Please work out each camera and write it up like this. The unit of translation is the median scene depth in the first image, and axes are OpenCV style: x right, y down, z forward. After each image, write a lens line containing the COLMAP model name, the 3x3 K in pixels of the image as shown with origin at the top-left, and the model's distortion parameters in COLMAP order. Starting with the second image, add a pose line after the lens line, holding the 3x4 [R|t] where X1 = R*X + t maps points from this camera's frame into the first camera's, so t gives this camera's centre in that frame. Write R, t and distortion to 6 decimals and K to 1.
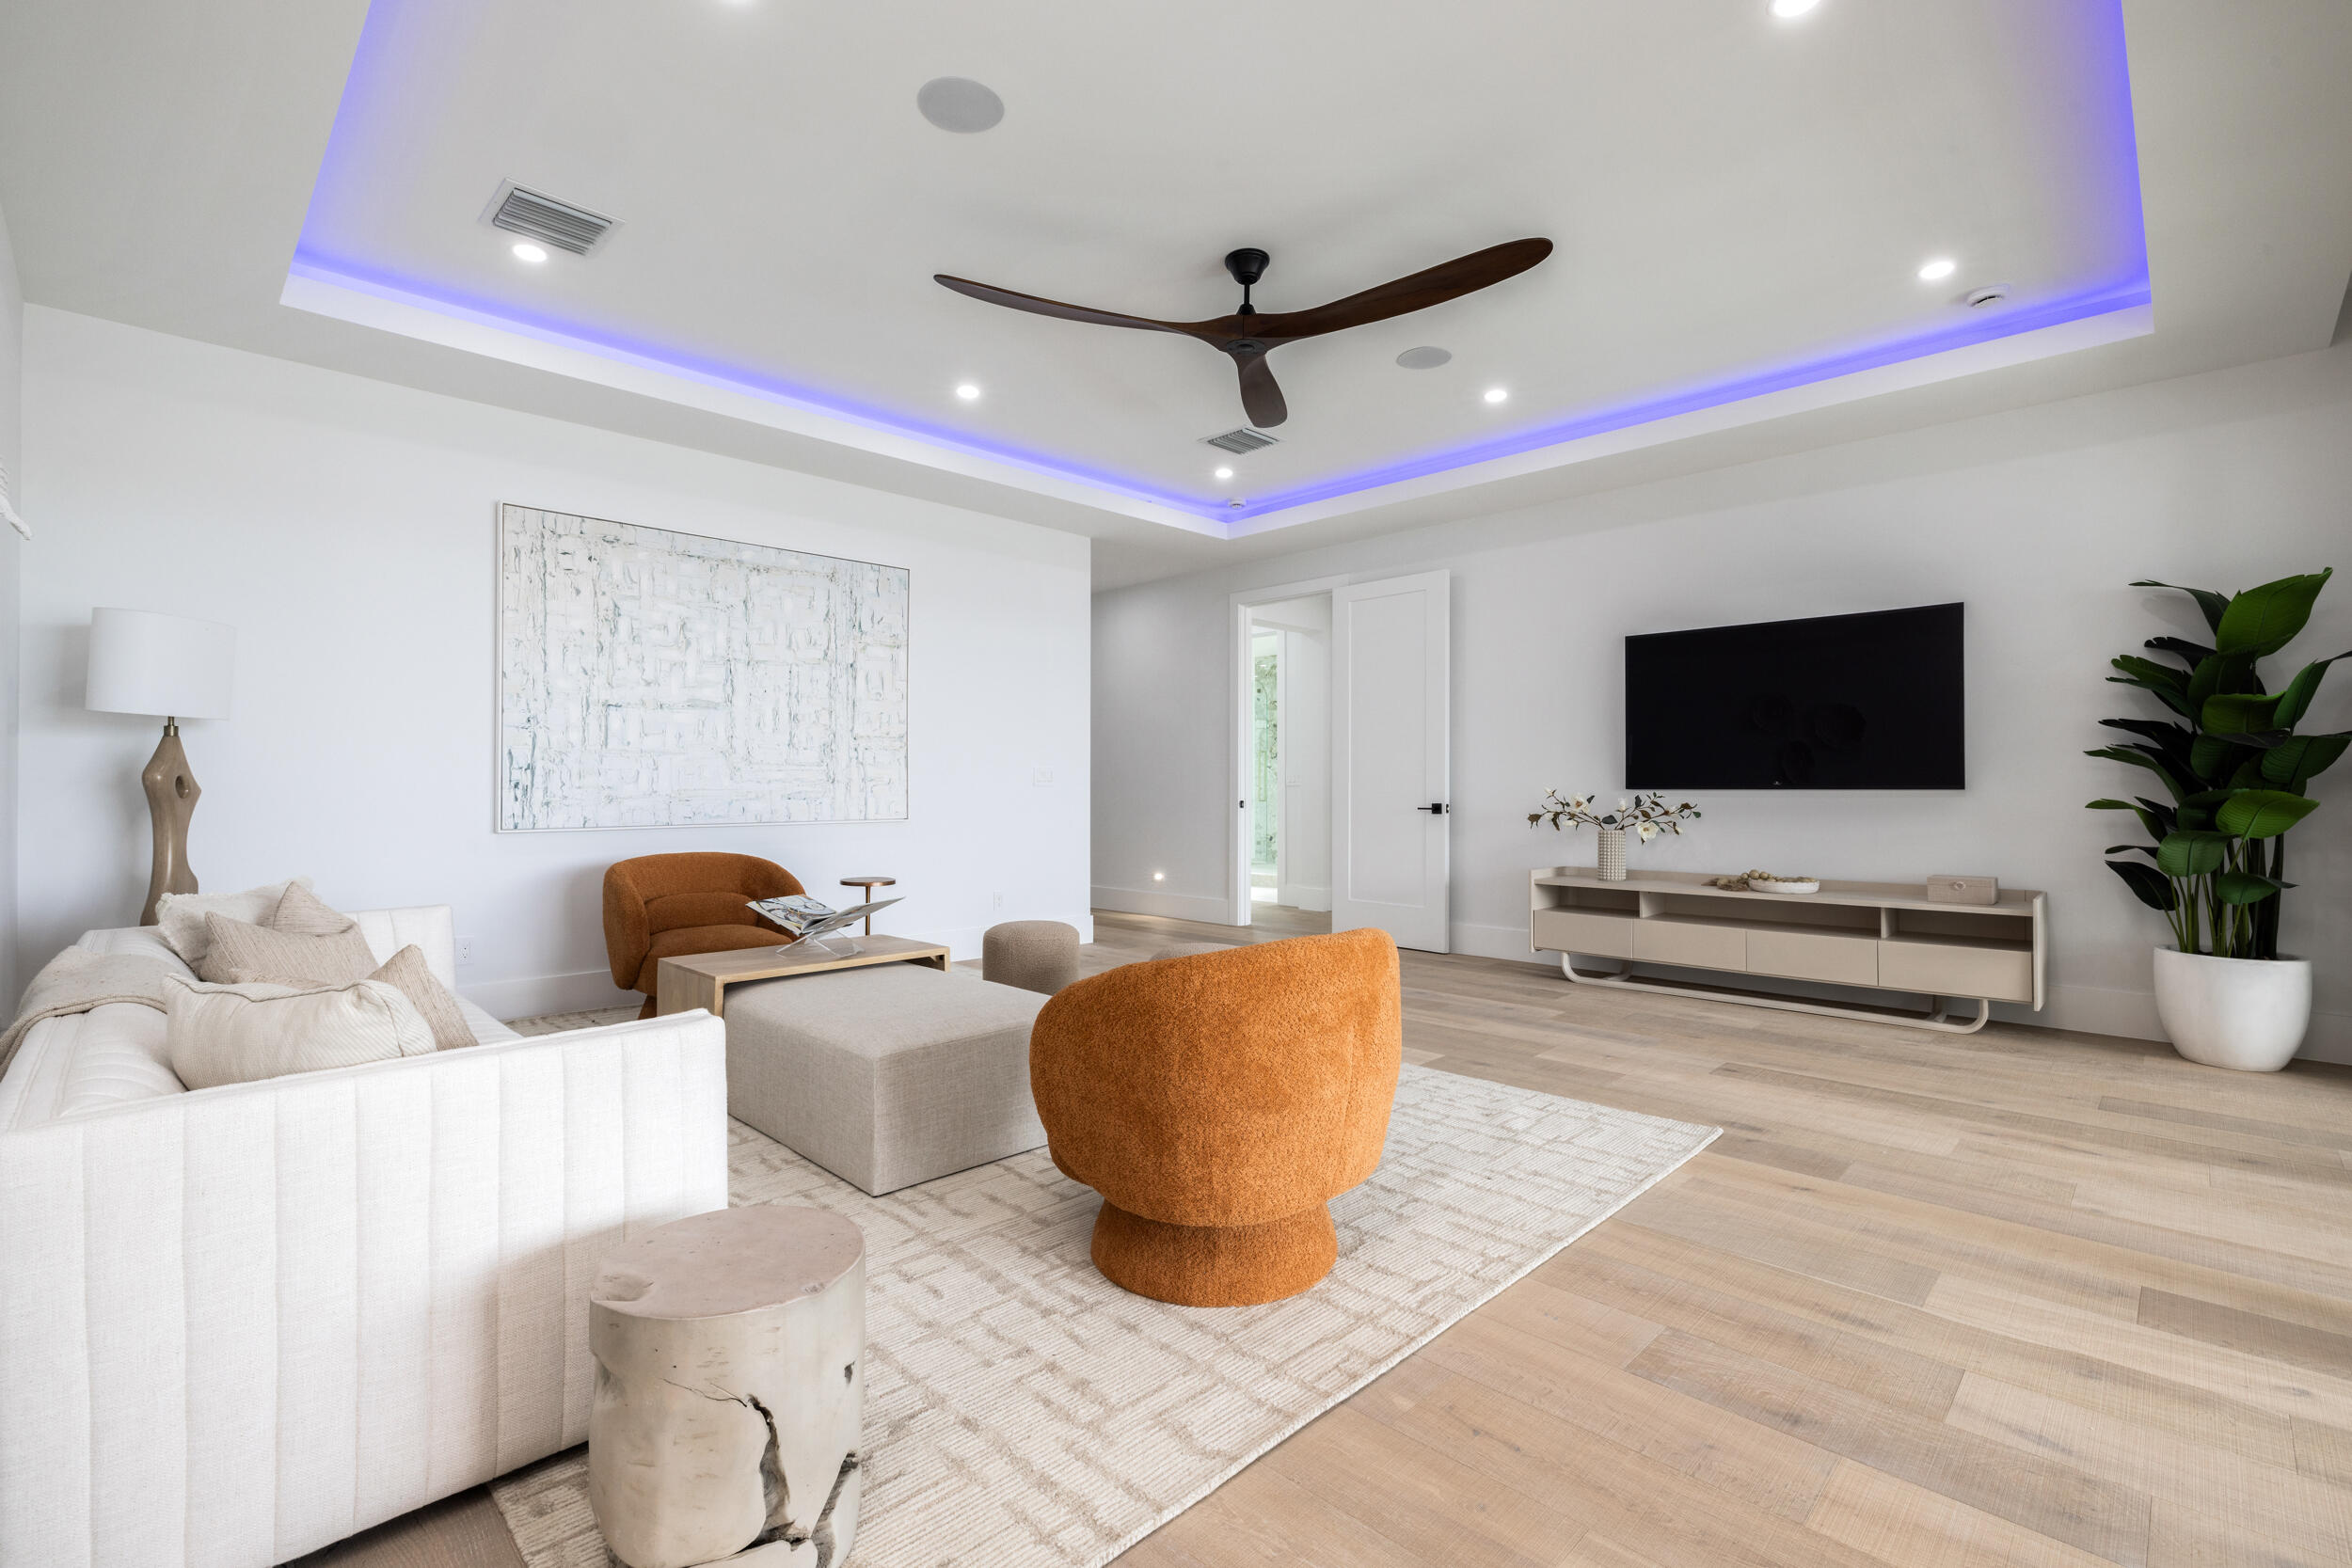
lens RADIAL K [[1033.0, 0, 1176.0], [0, 1033.0, 784.0], [0, 0, 1]] dist [-0.006502, 0.001114]
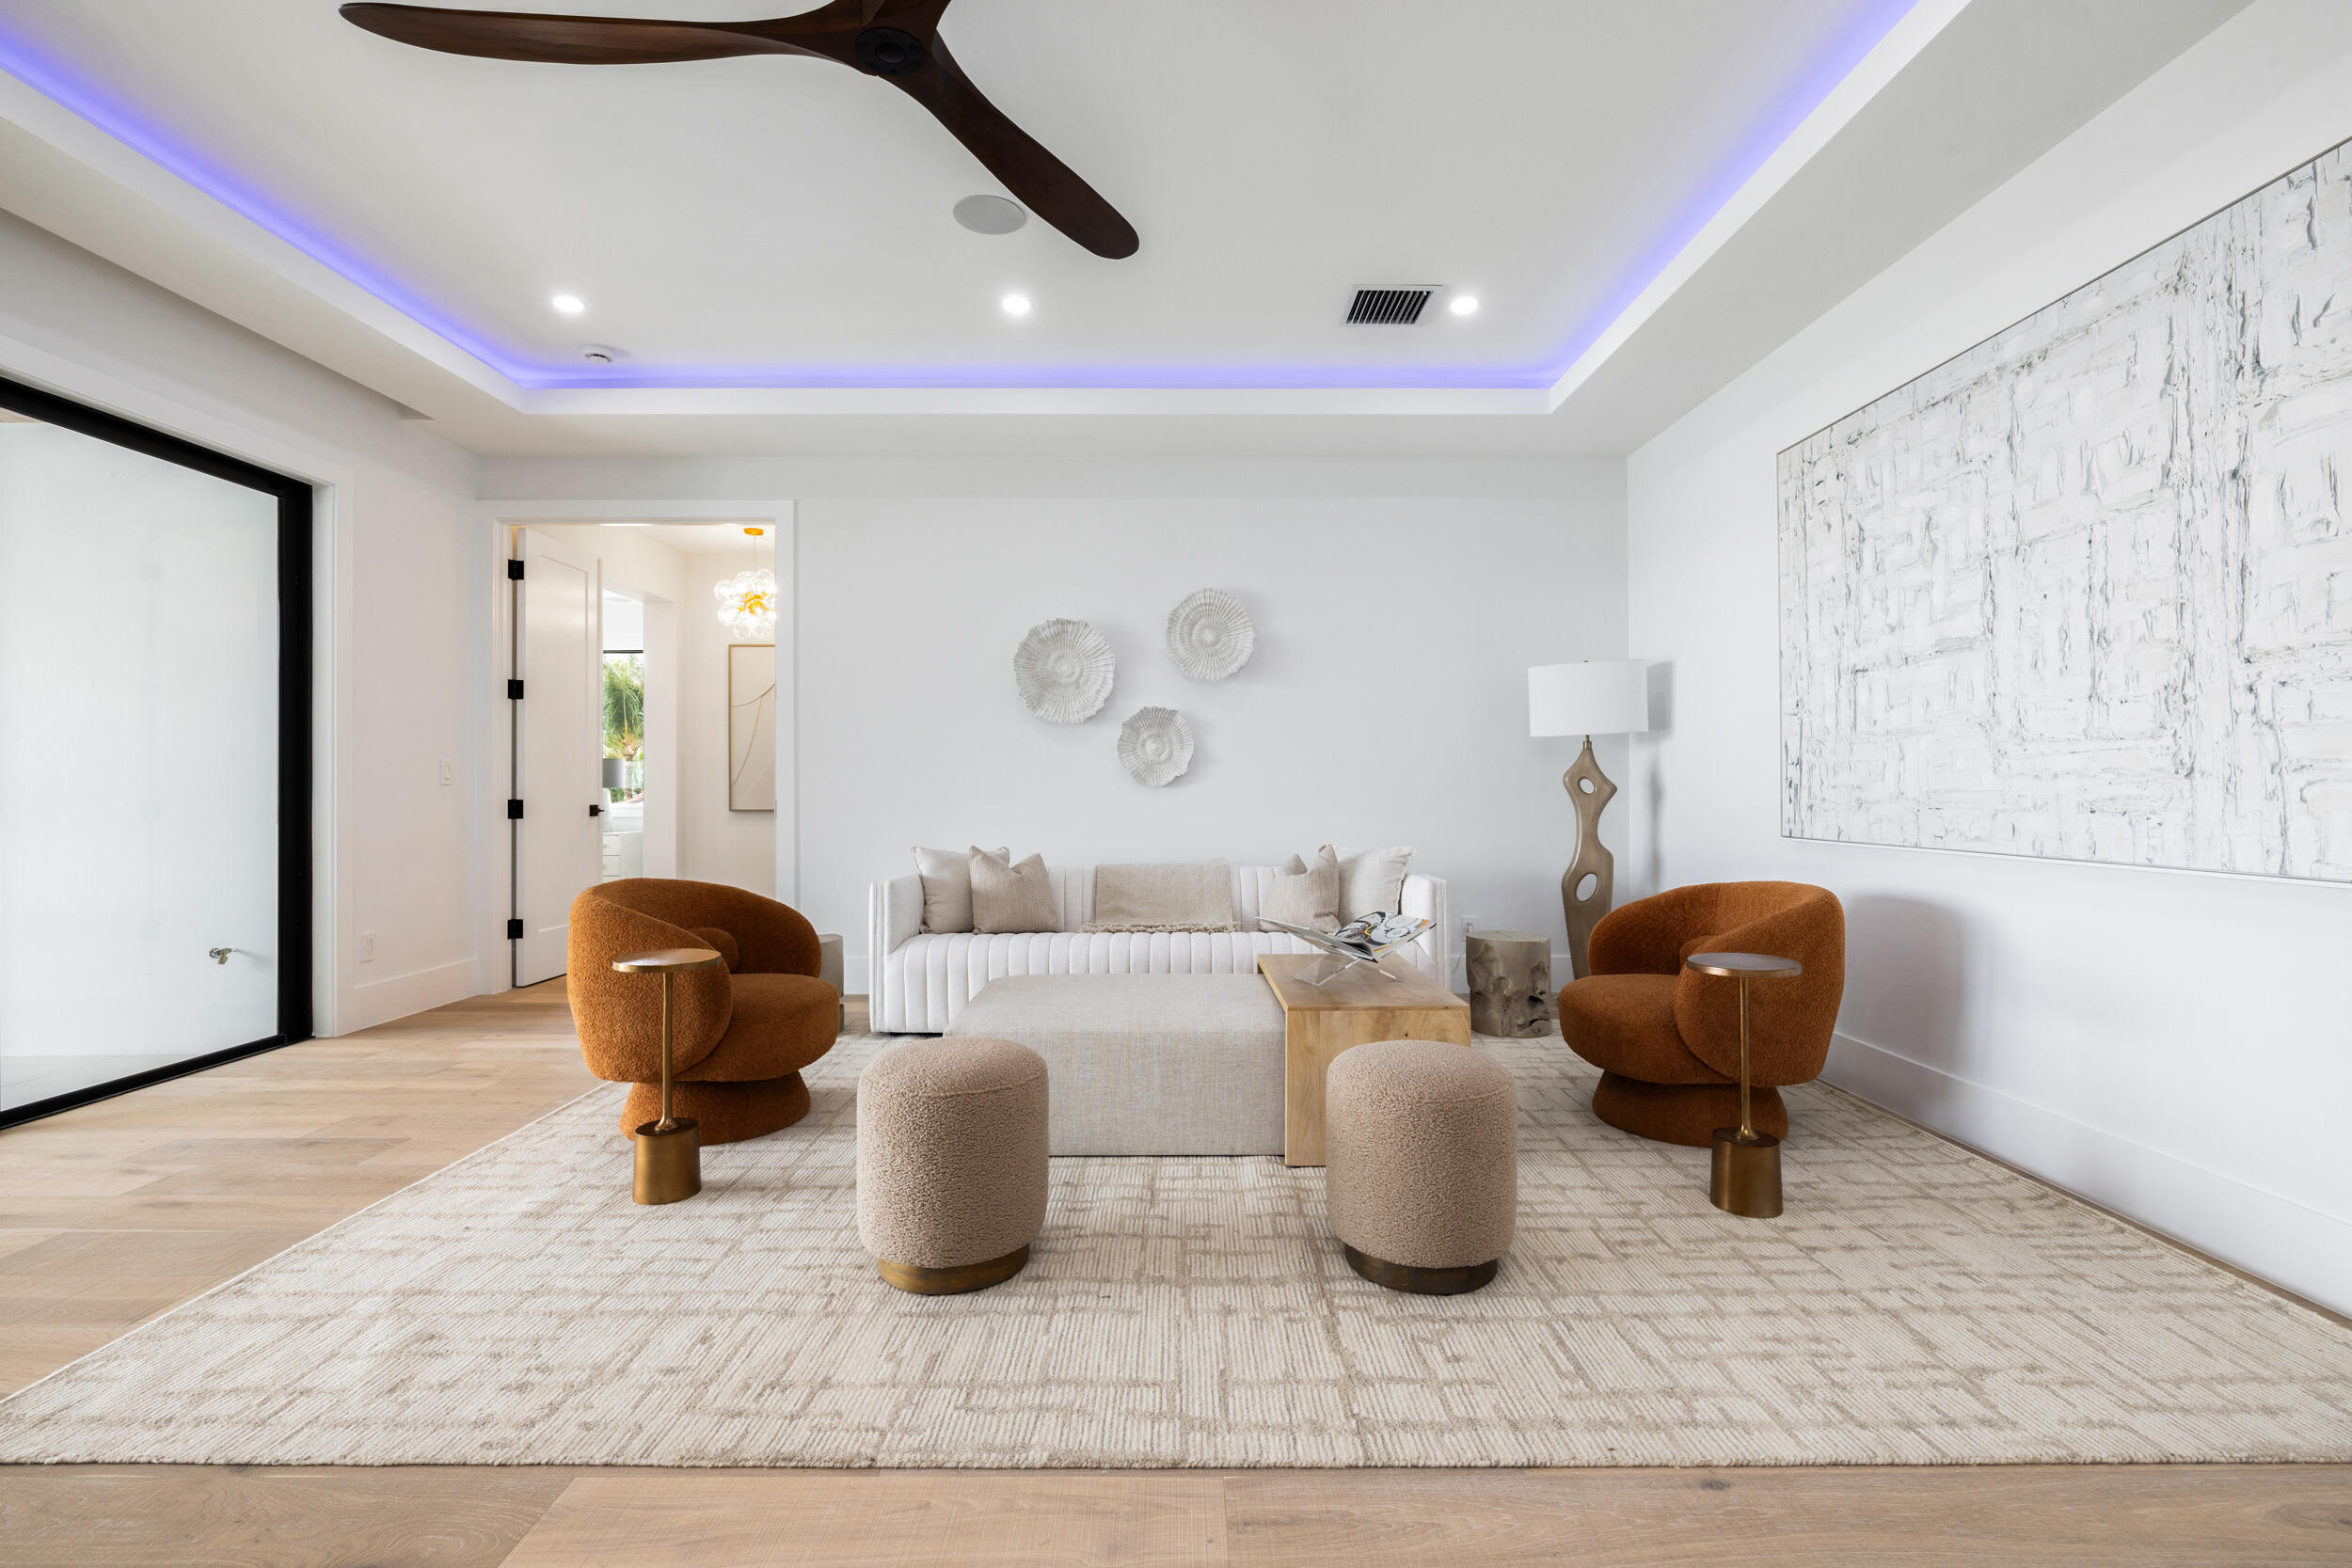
lens RADIAL K [[1033.0, 0, 1176.0], [0, 1033.0, 784.0], [0, 0, 1]] dist [-0.006502, 0.001114]
pose [[-0.705791, -0.000435, -0.708420, 0.272655], [0.002575, 0.999992, -0.003180, 0.002283], [0.708415, -0.004069, -0.705784, 1.121703]]
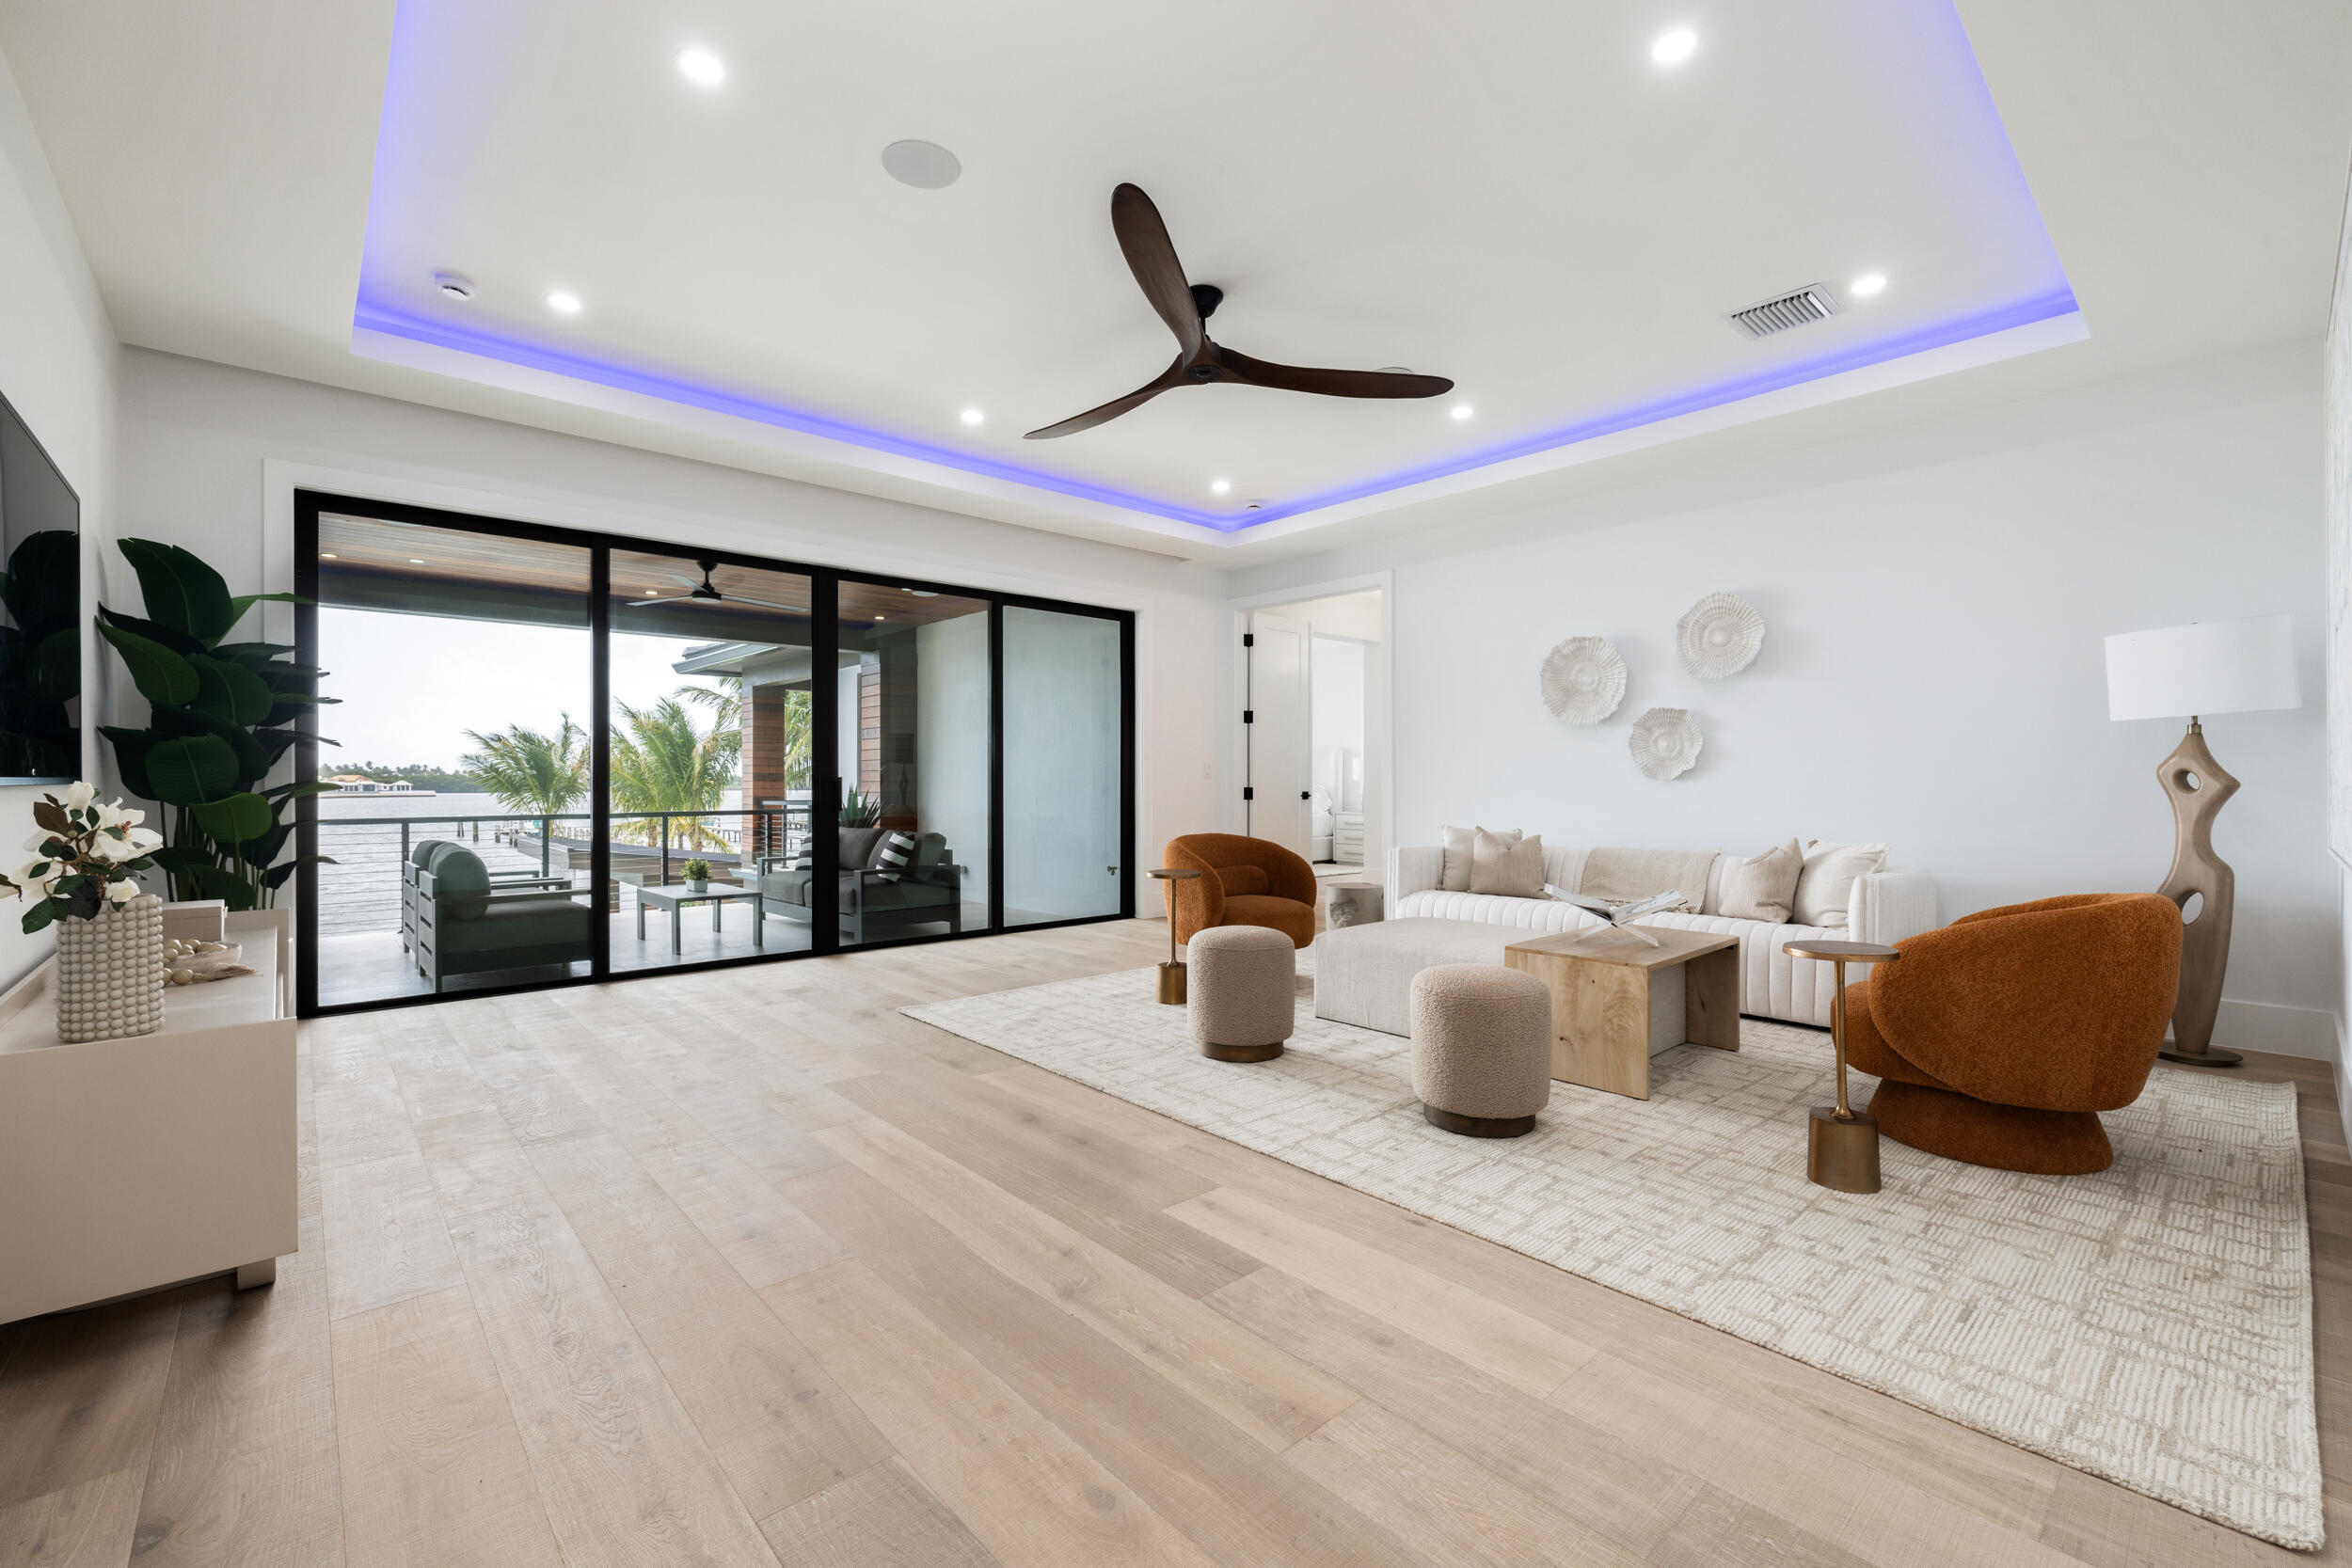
lens RADIAL K [[974.5, 0, 1173.3], [0, 974.5, 781.7], [0, 0, 1]] dist [0.001989, 0.000041]
pose [[-0.998662, -0.001940, 0.051676, 0.033419], [-0.001948, 0.999998, -0.000117, 0.004434], [-0.051675, -0.000218, -0.998664, 1.478739]]
